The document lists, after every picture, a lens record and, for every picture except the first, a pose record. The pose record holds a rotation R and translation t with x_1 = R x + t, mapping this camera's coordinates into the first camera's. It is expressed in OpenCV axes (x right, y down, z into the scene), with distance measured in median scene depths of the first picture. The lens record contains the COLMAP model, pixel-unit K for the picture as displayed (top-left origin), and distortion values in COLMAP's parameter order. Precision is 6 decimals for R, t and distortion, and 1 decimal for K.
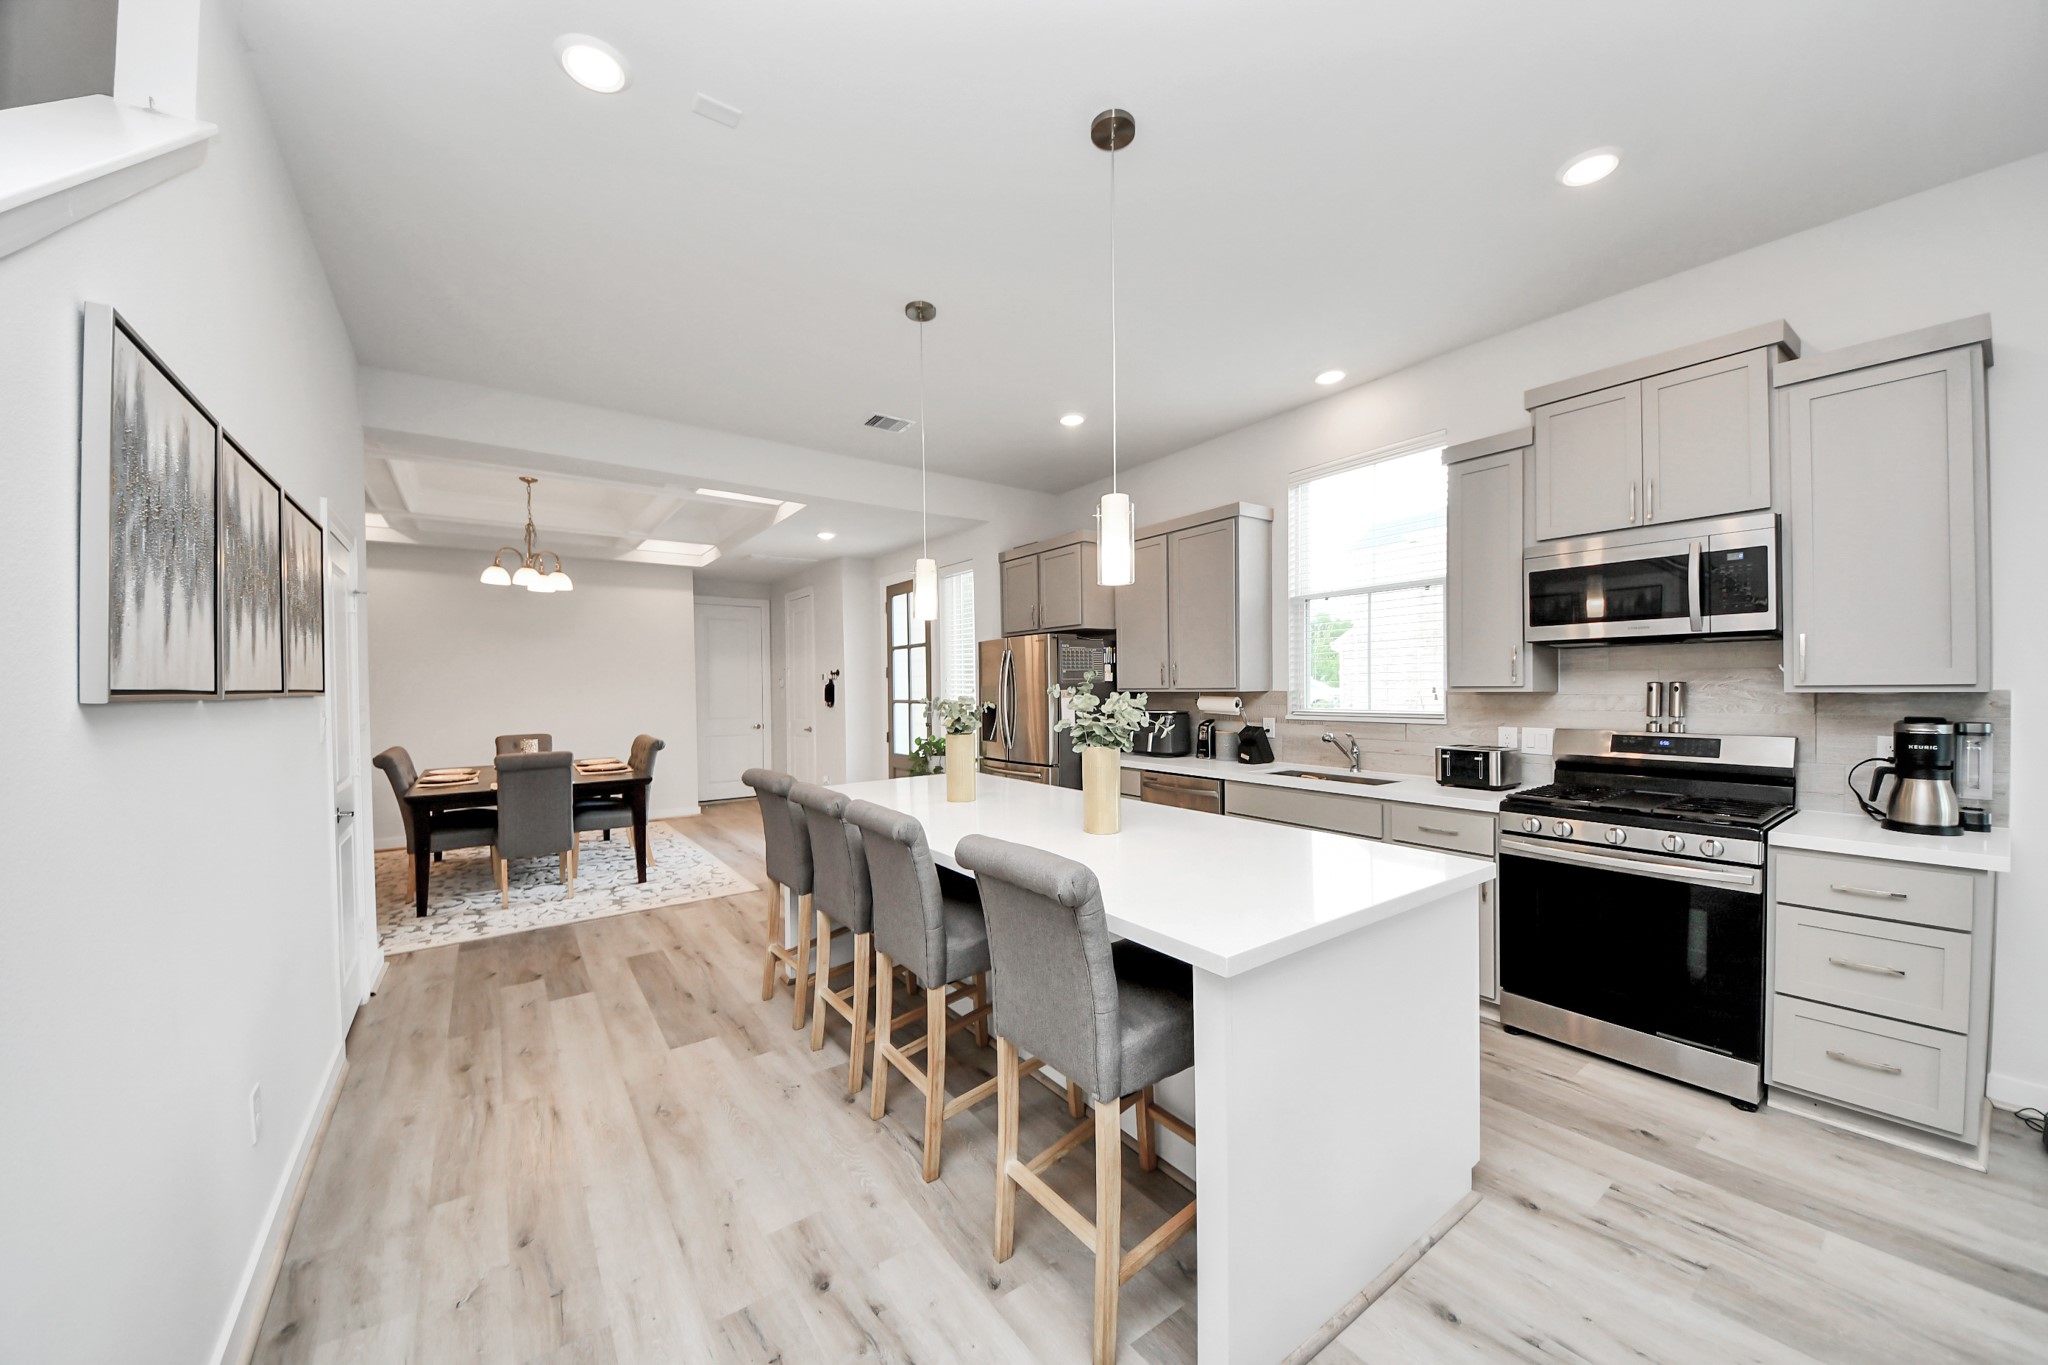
lens RADIAL K [[730.1, 0, 1028.6], [0, 730.1, 688.6], [0, 0, 1]] dist [-0.000433, 0.000088]
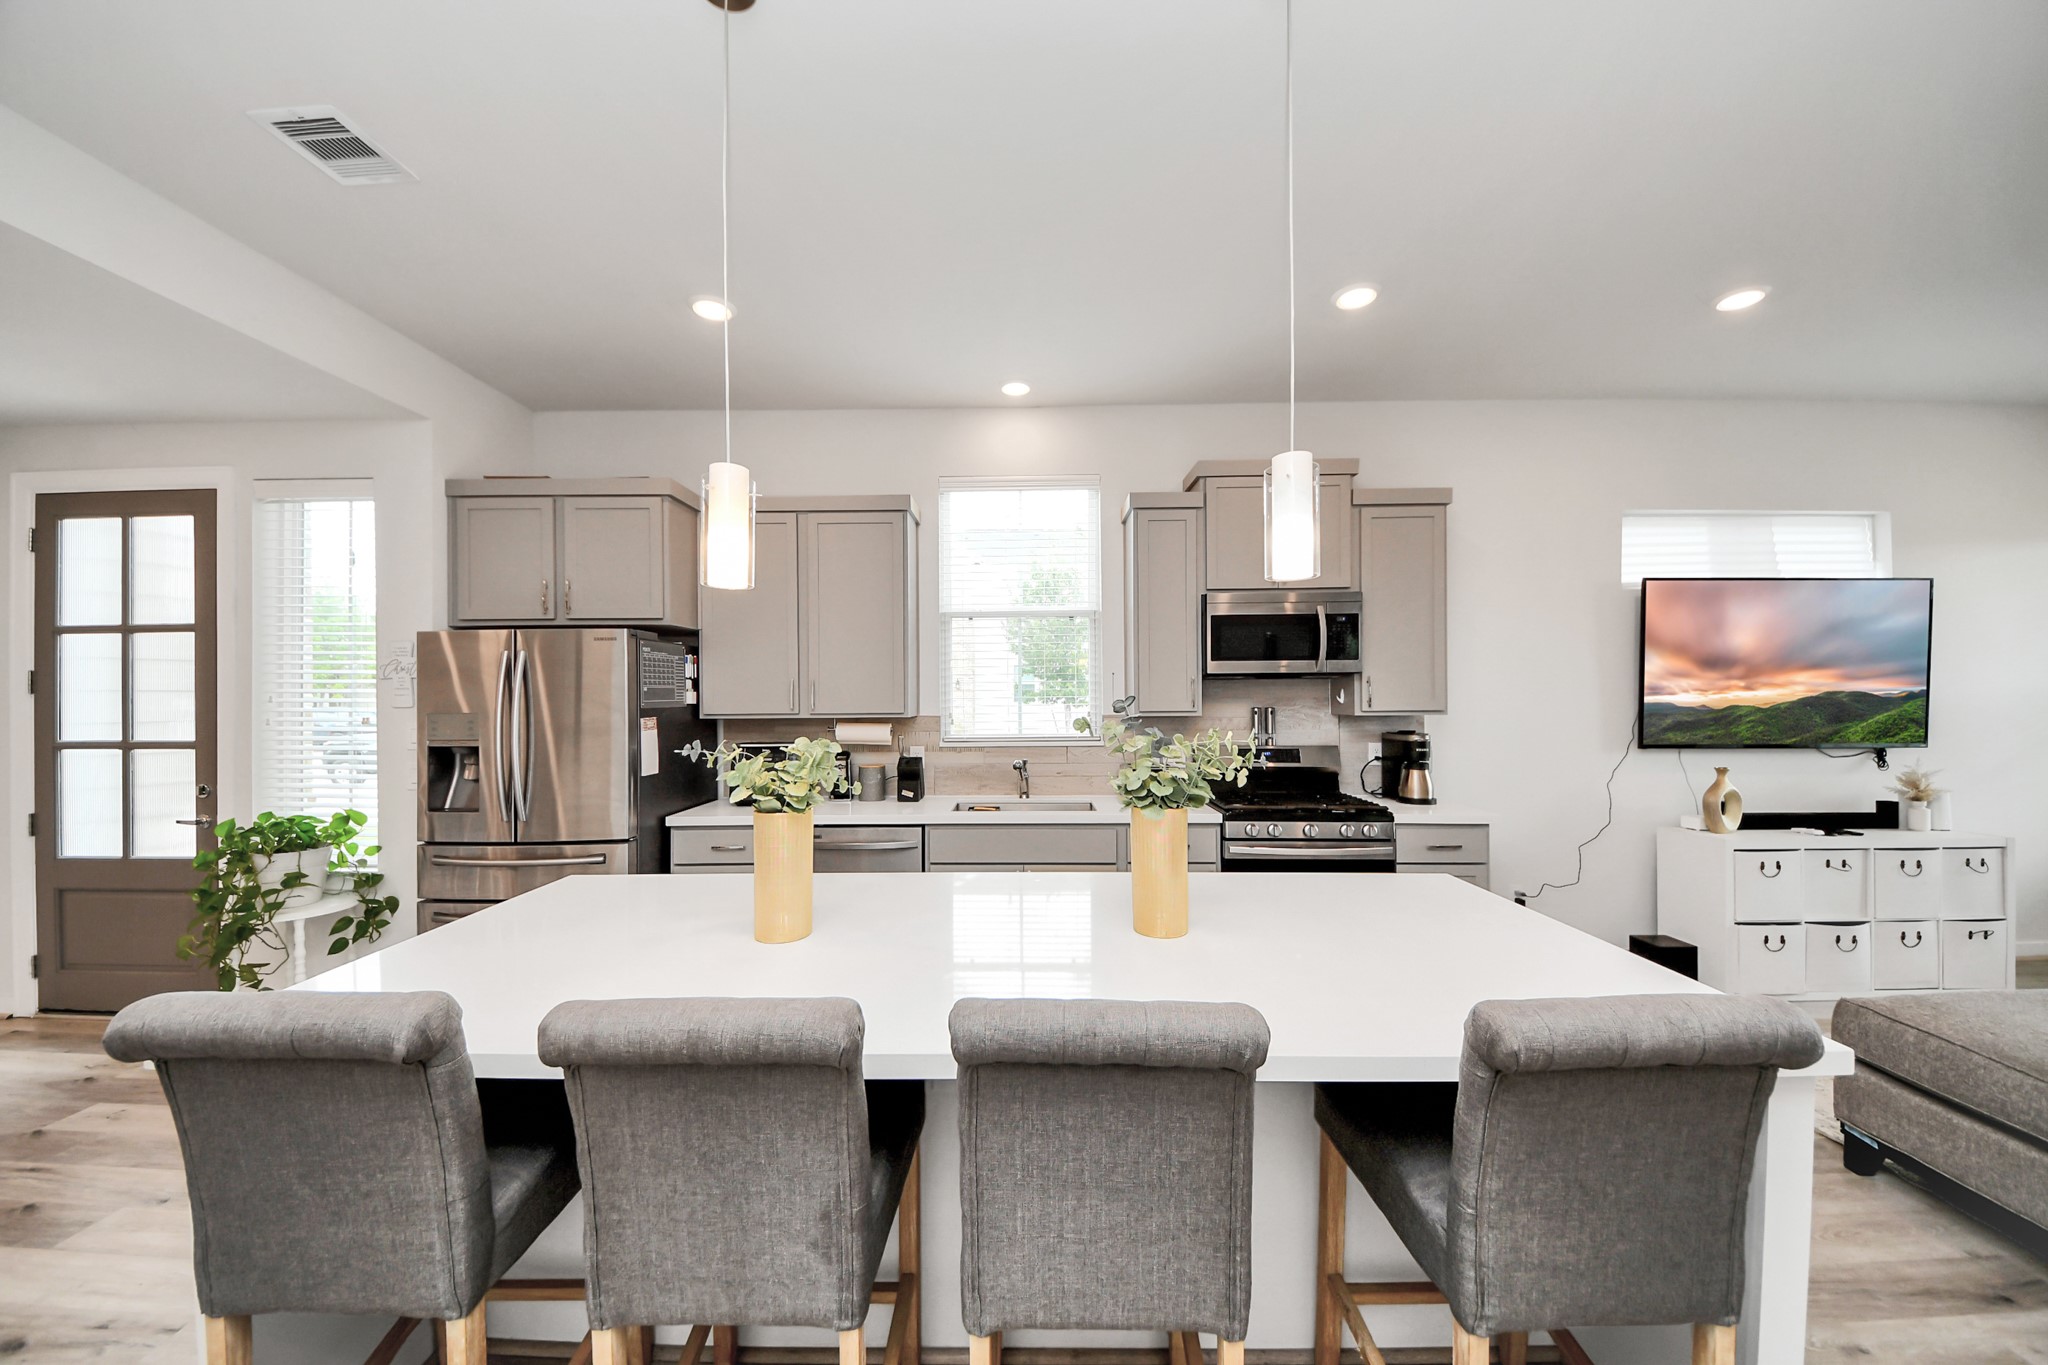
lens RADIAL K [[693.3, 0, 1023.6], [0, 693.3, 686.4], [0, 0, 1]] dist [0.014057, -0.010737]
pose [[0.592878, 0.021203, 0.805013, -0.276788], [0.002210, 0.999607, -0.027955, -0.008575], [-0.805289, 0.018353, 0.592598, 0.409648]]
